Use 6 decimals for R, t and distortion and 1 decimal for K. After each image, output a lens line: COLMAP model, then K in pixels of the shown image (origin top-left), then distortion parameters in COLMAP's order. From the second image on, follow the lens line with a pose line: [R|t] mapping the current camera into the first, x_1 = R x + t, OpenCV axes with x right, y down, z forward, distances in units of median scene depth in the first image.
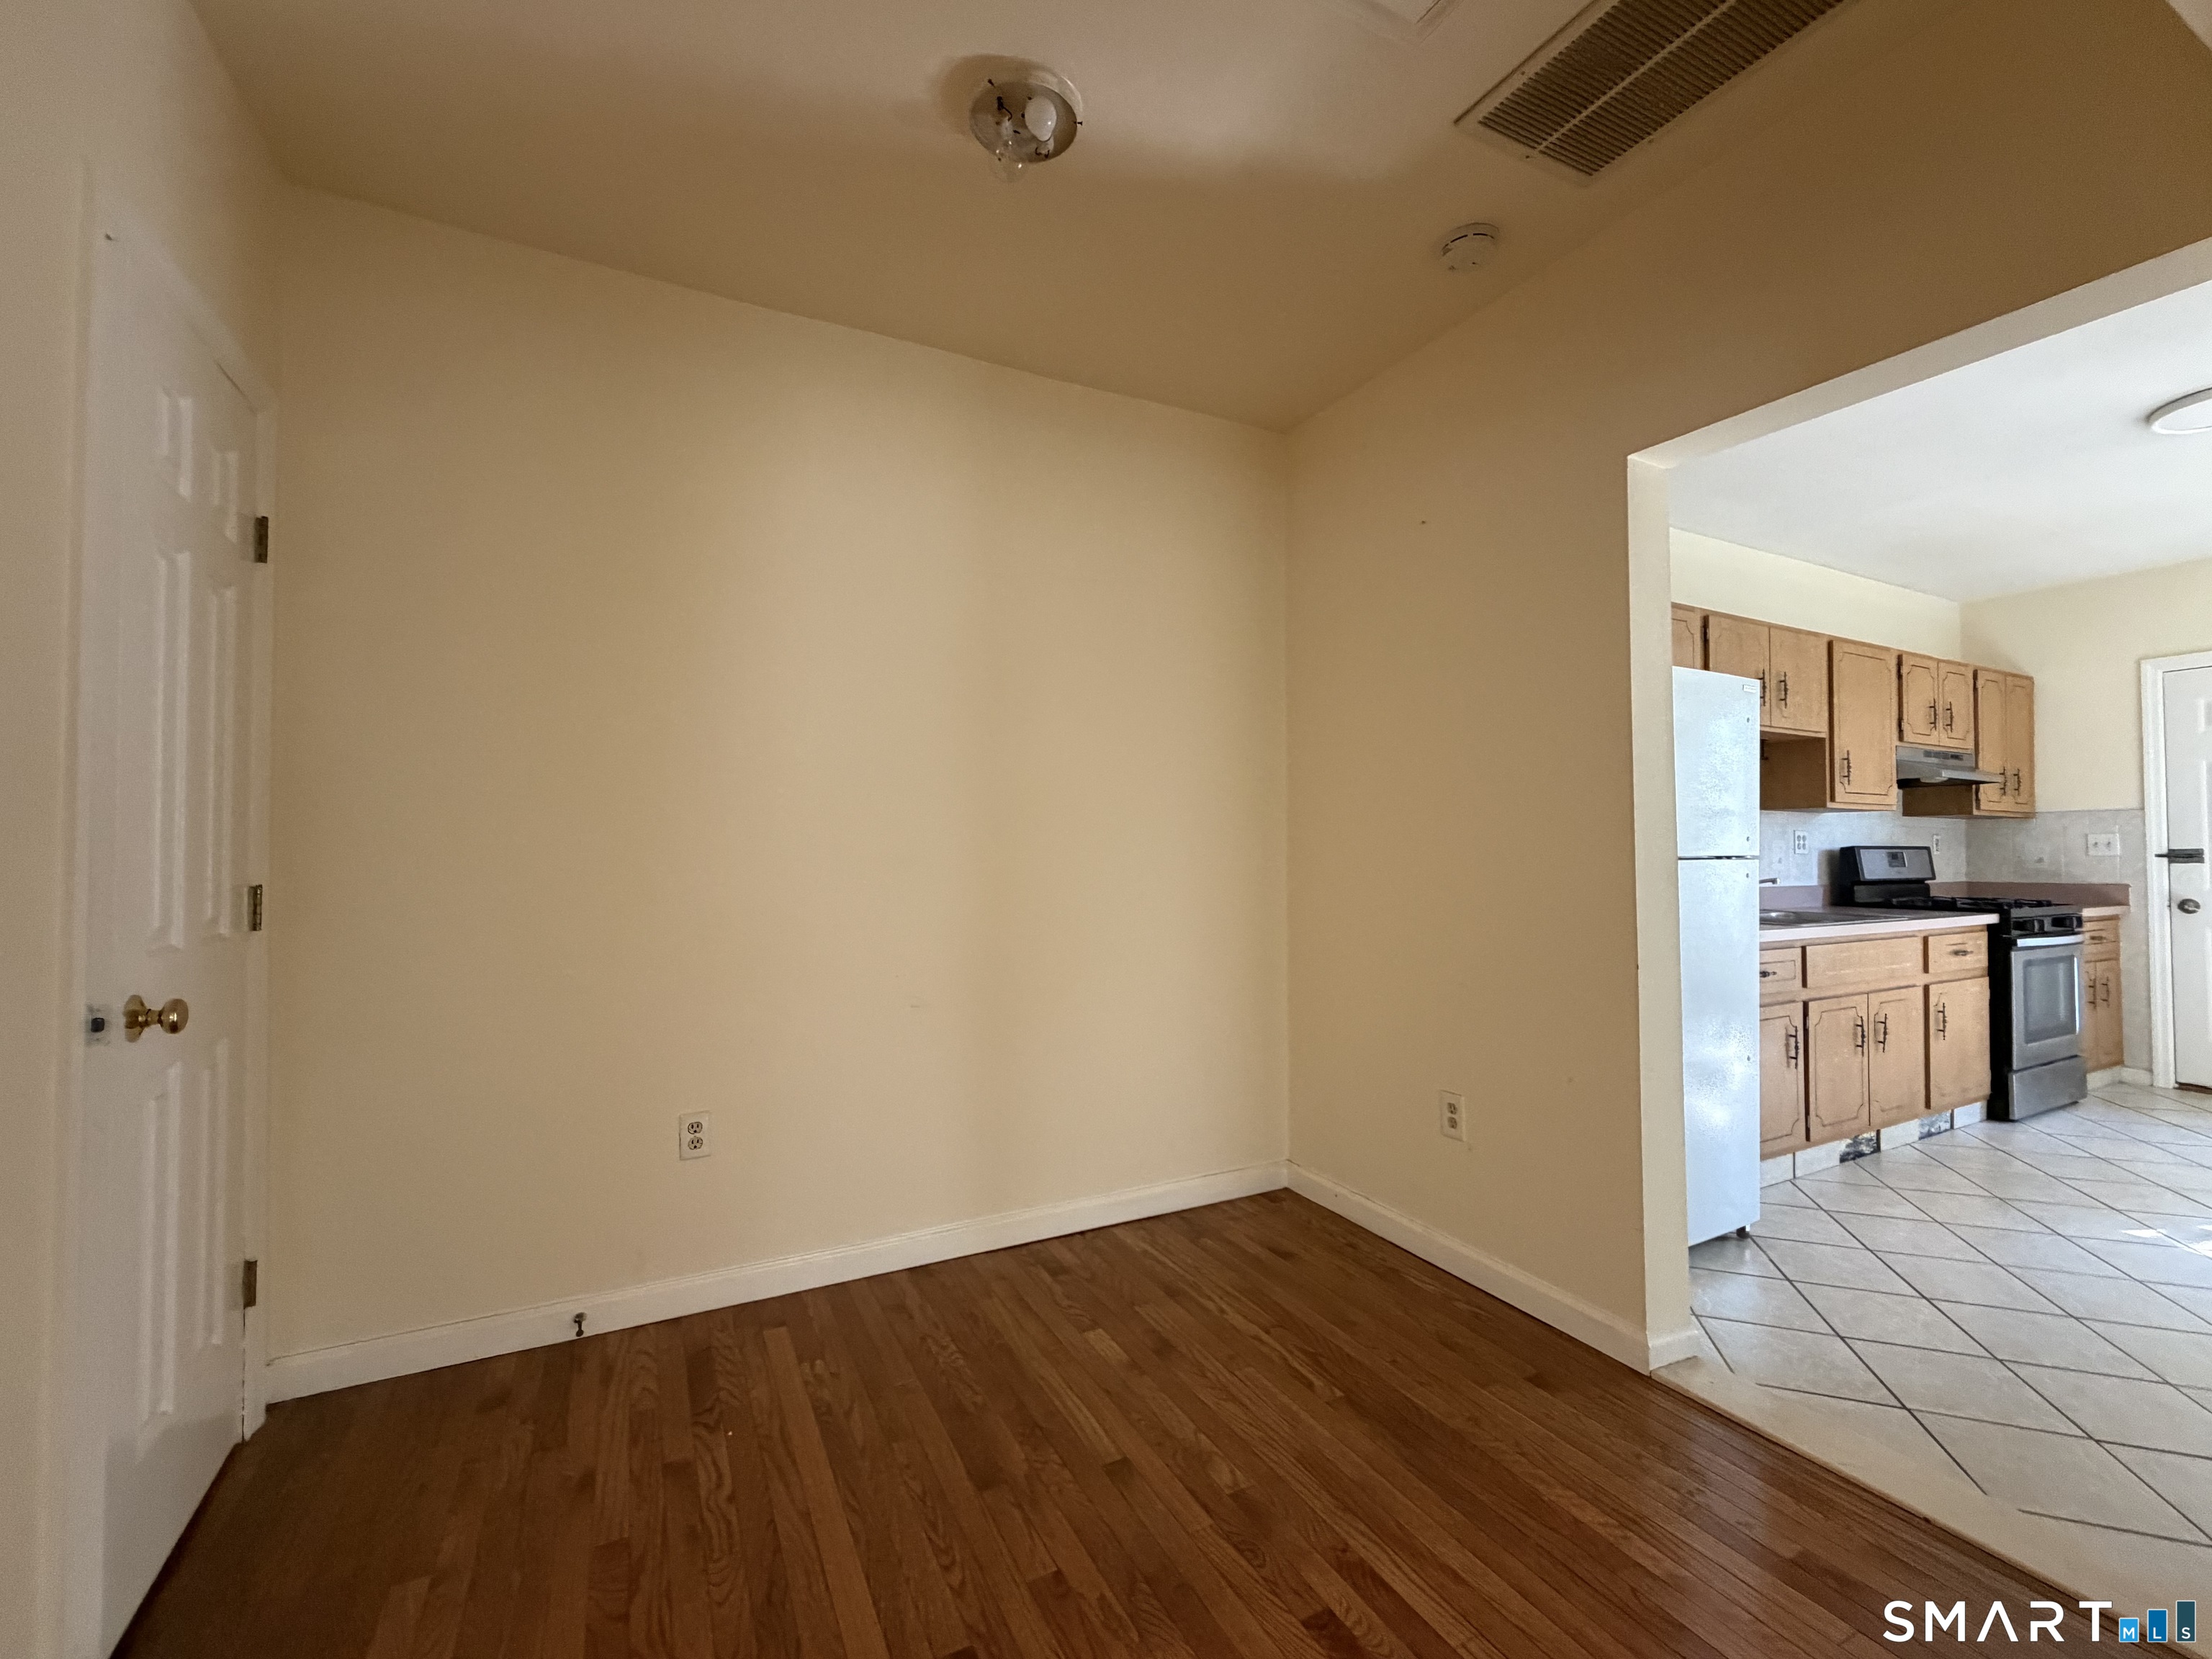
lens RADIAL K [[921.3, 0, 1115.2], [0, 921.3, 833.7], [0, 0, 1]] dist [0.002463, 0.000734]
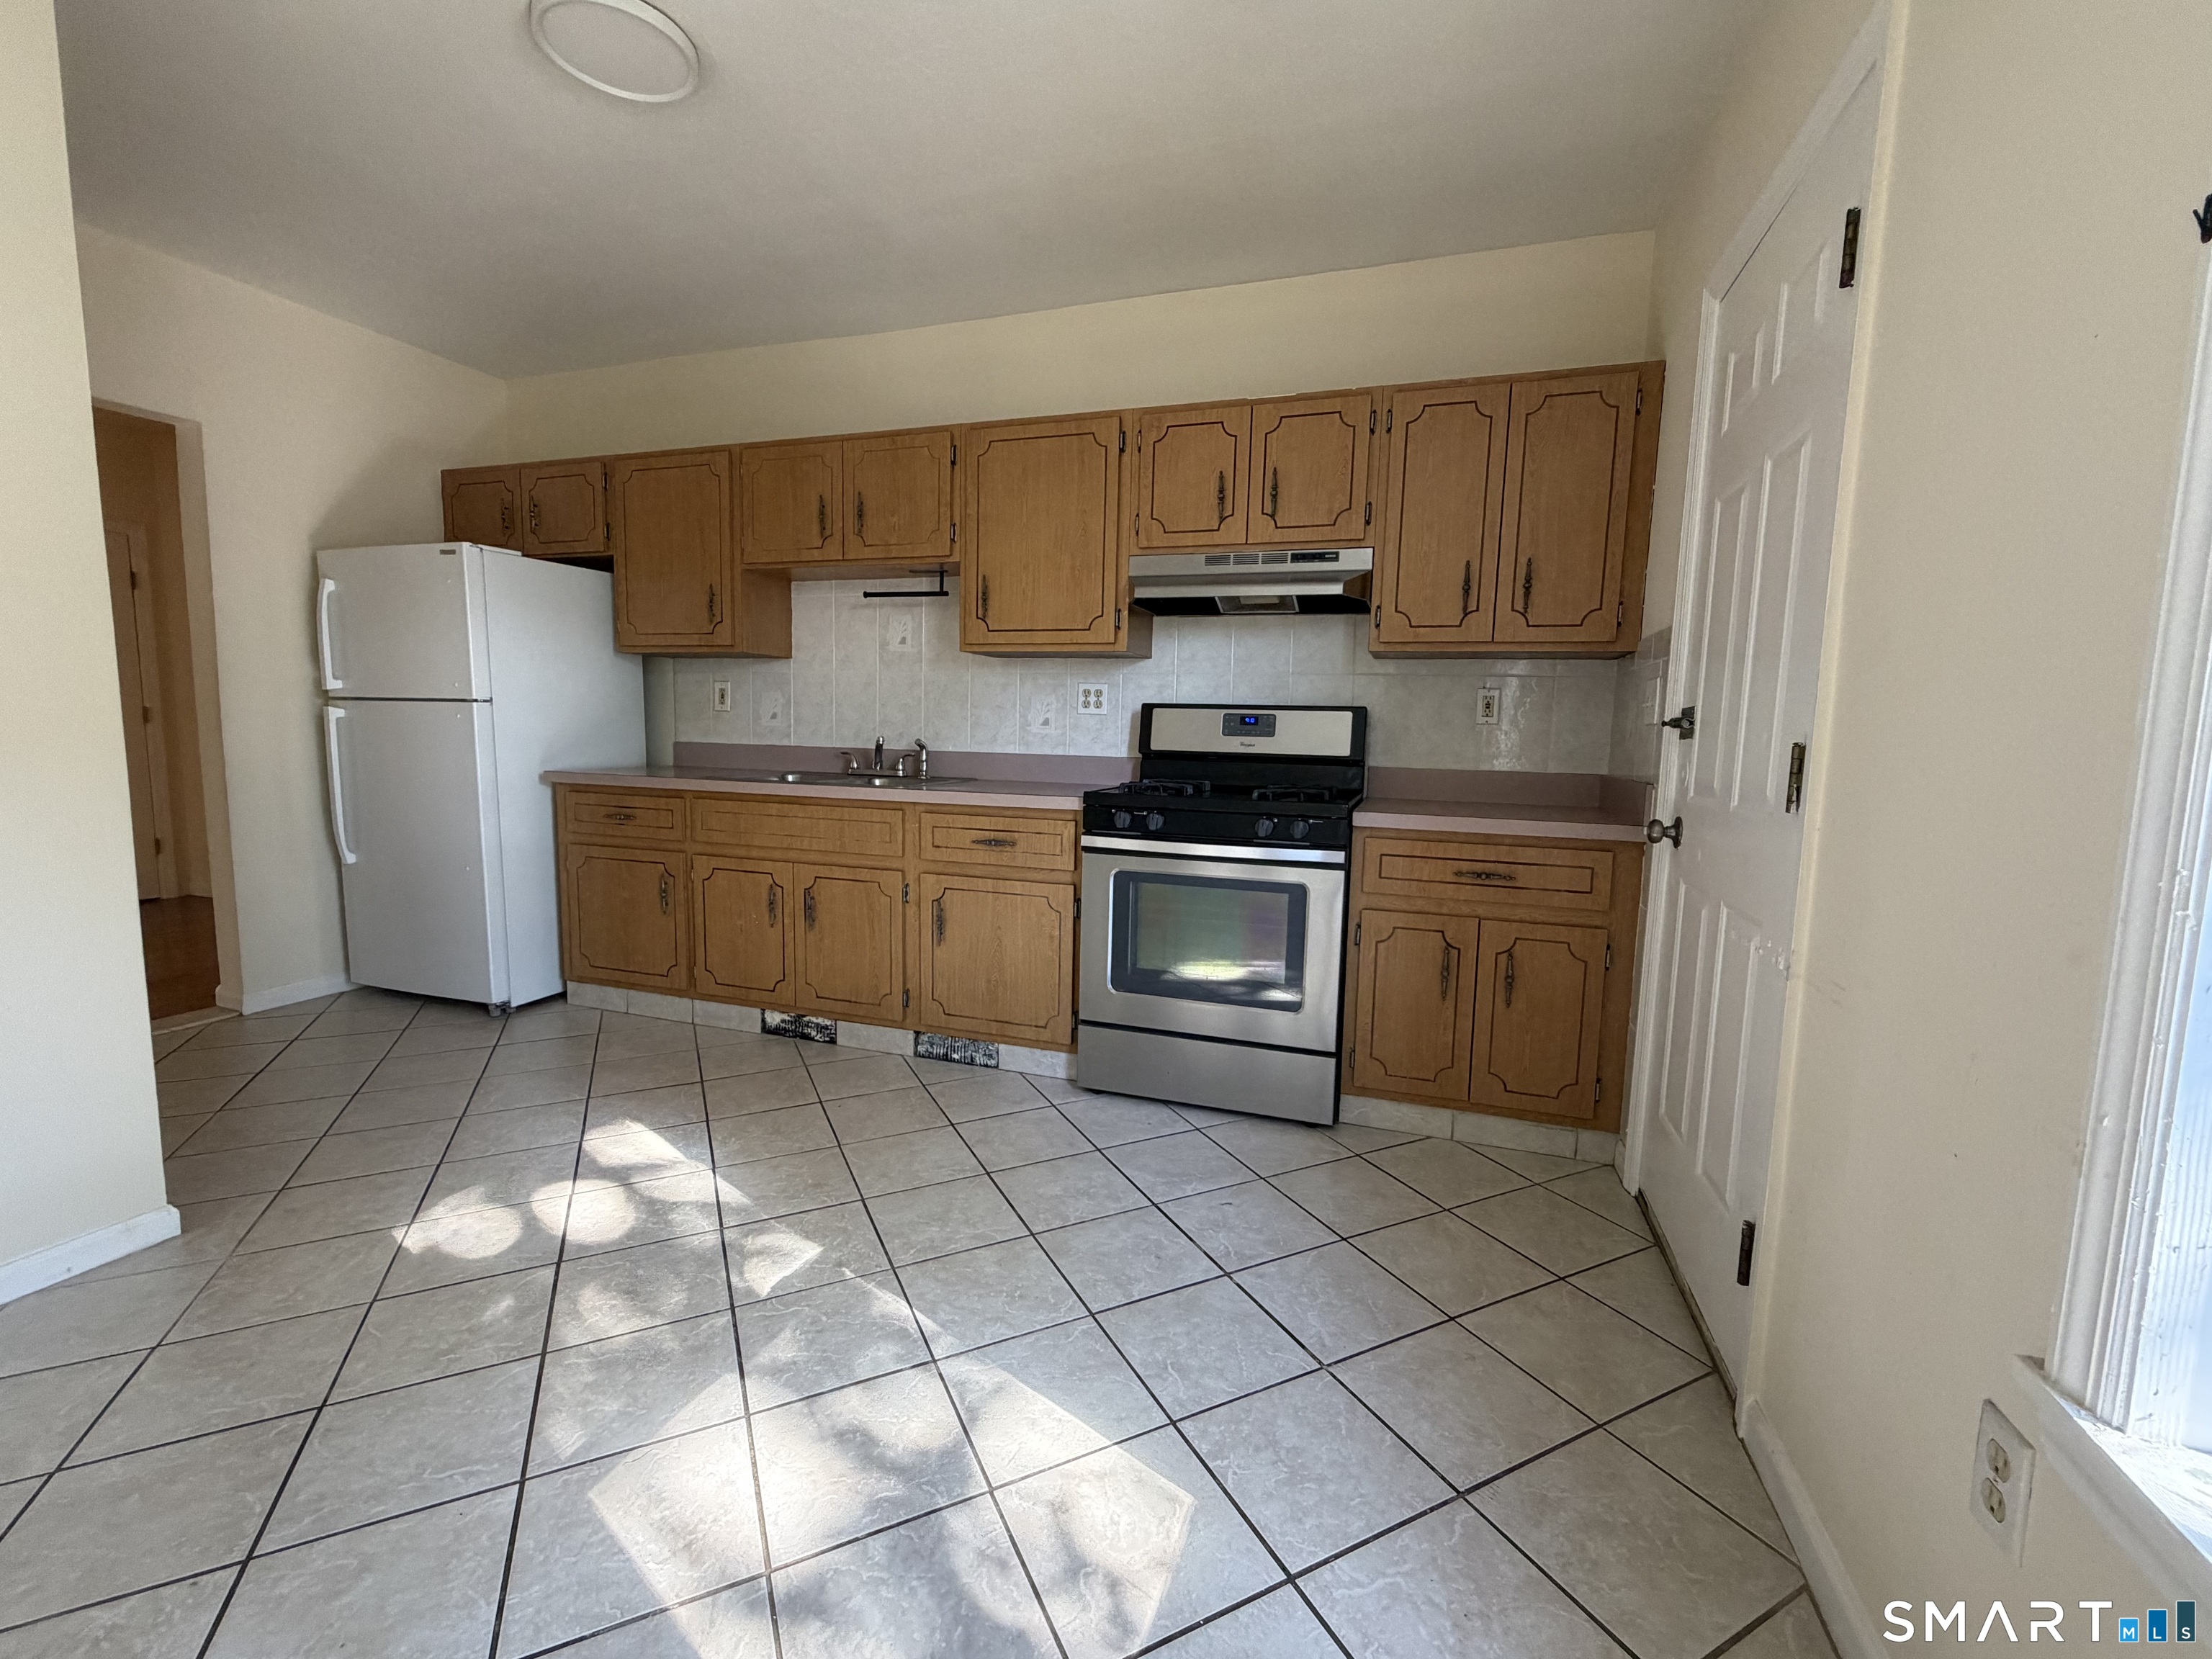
lens RADIAL K [[921.3, 0, 1111.5], [0, 921.3, 827.0], [0, 0, 1]] dist [0.002463, 0.000734]
pose [[0.692310, 0.093633, -0.715500, 1.352940], [-0.011333, 0.992834, 0.118961, 0.024533], [0.721511, -0.074249, 0.688410, 0.499529]]
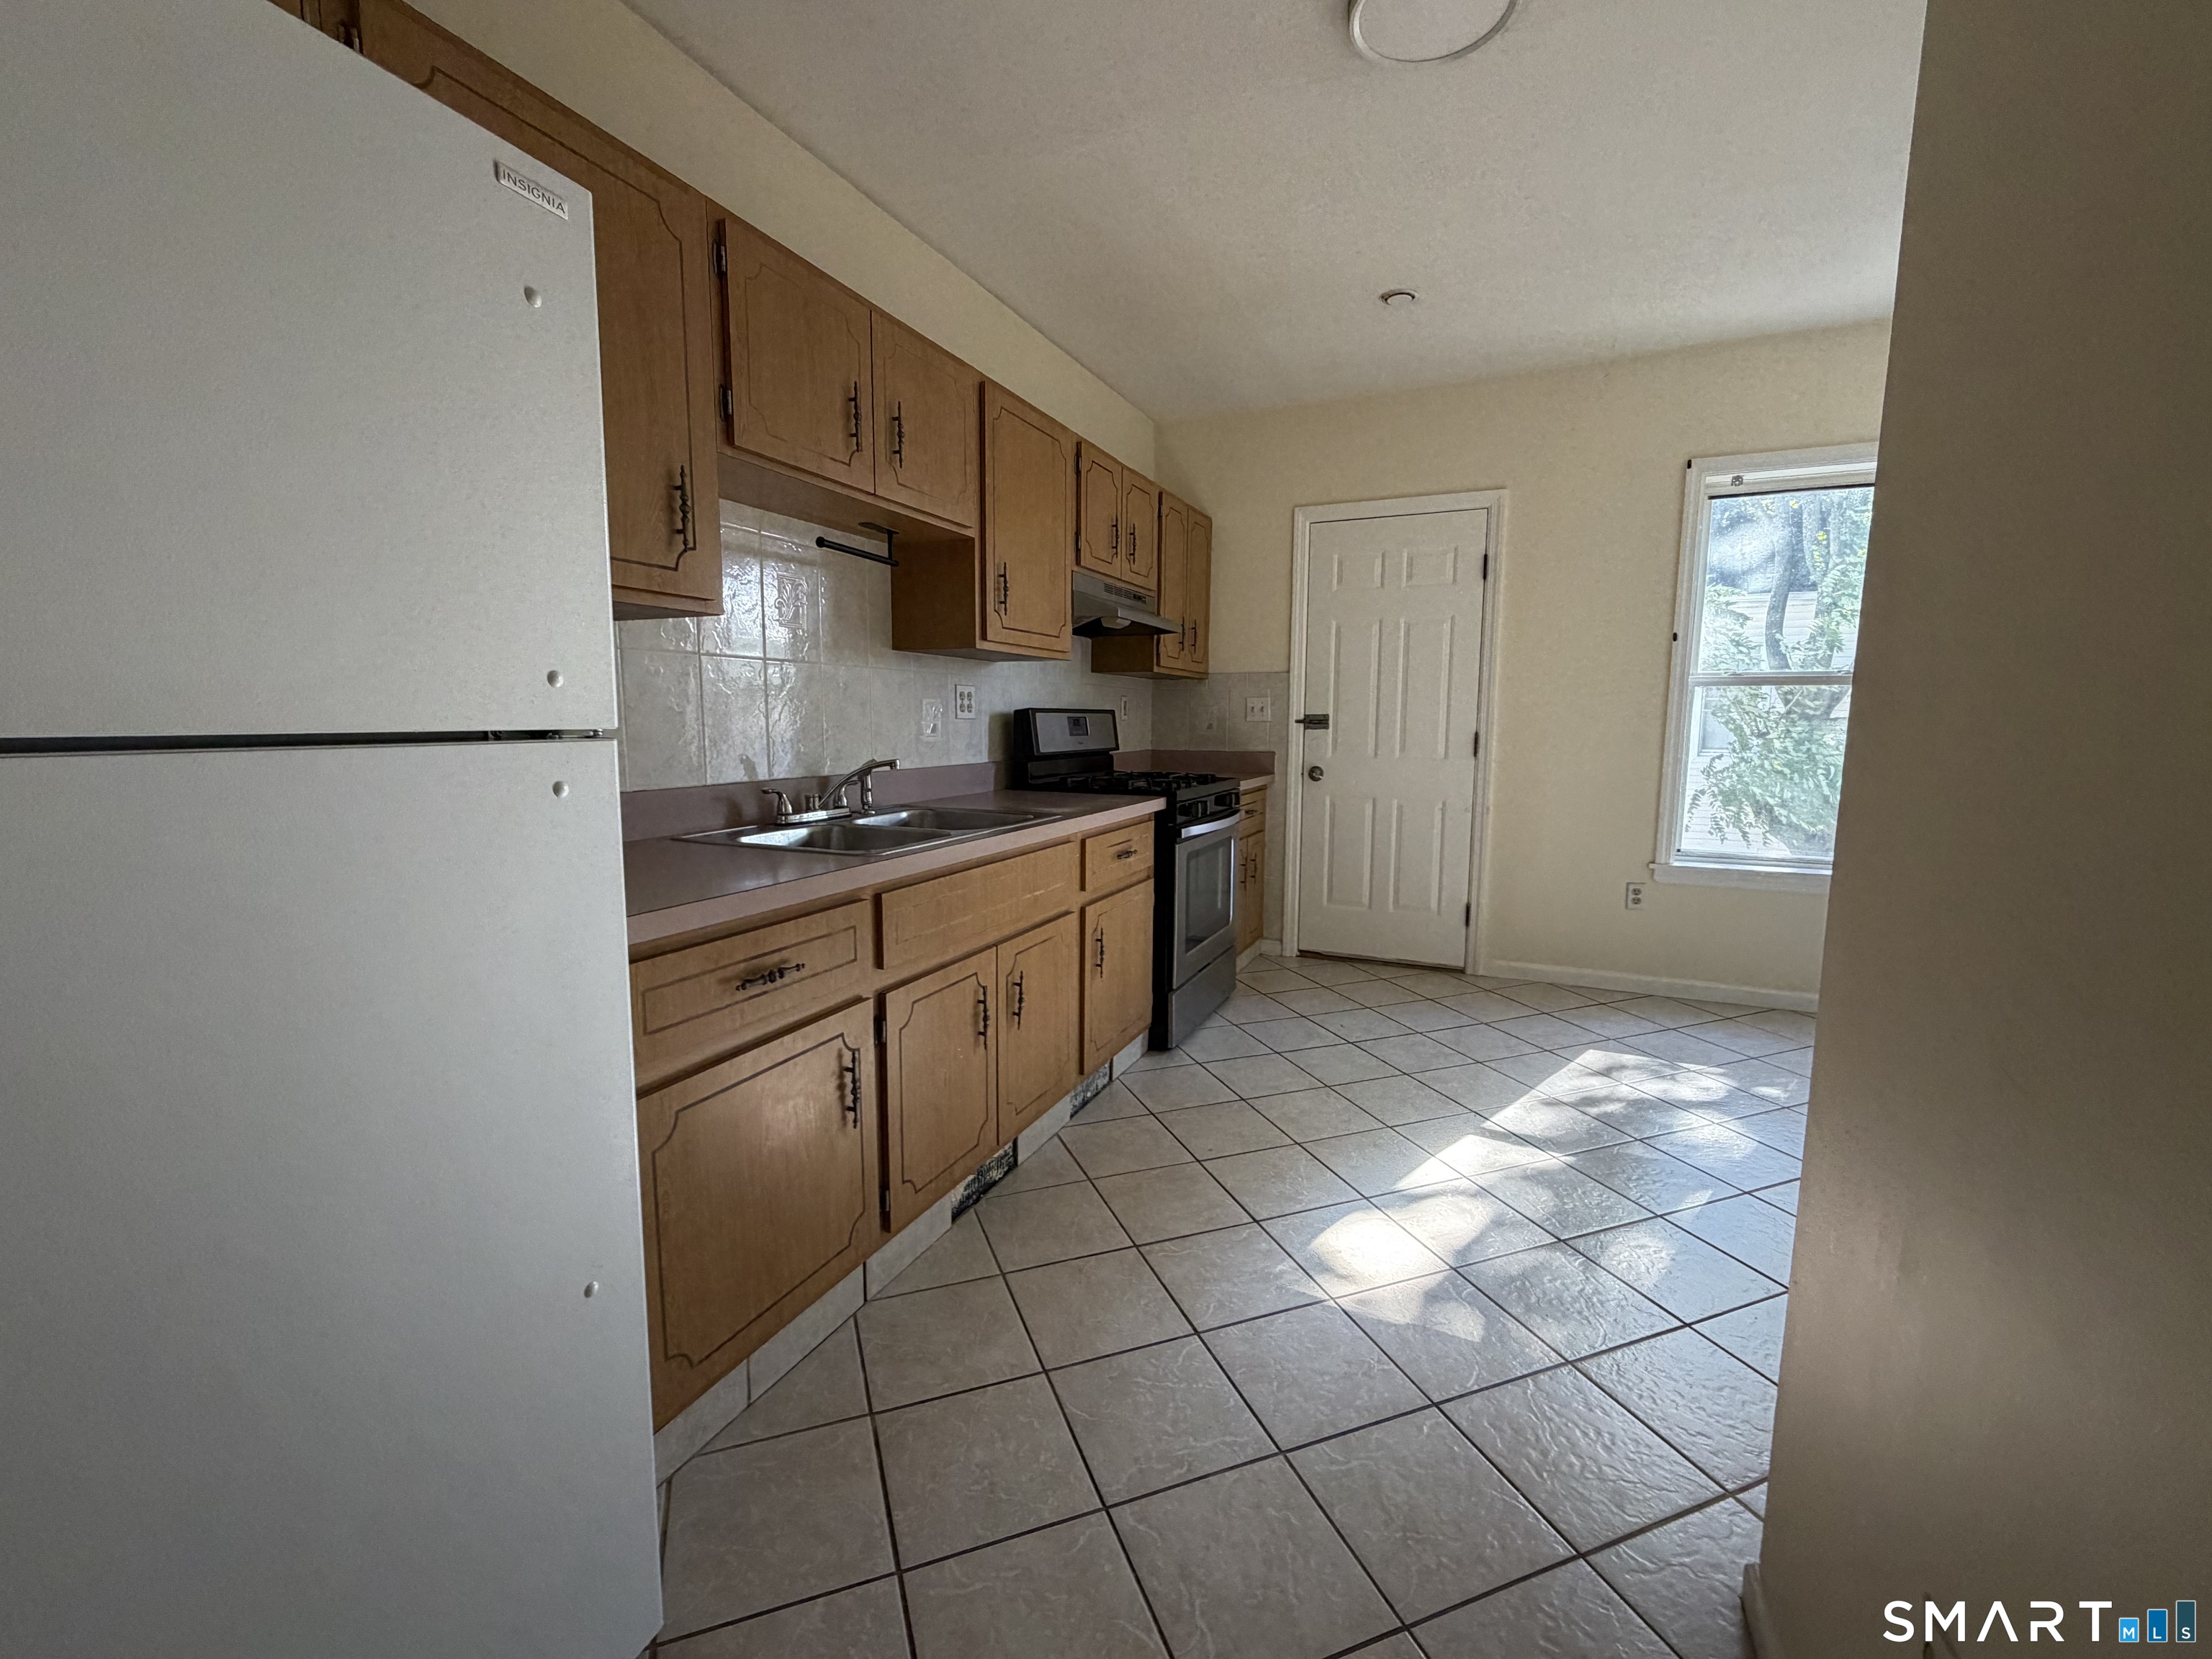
lens RADIAL K [[921.3, 0, 1108.0], [0, 921.3, 827.6], [0, 0, 1]] dist [0.002463, 0.000734]
pose [[0.786620, -0.069146, 0.613554, 0.406438], [-0.019977, 0.990339, 0.137222, 0.005785], [-0.617114, -0.120199, 0.777639, 0.391133]]
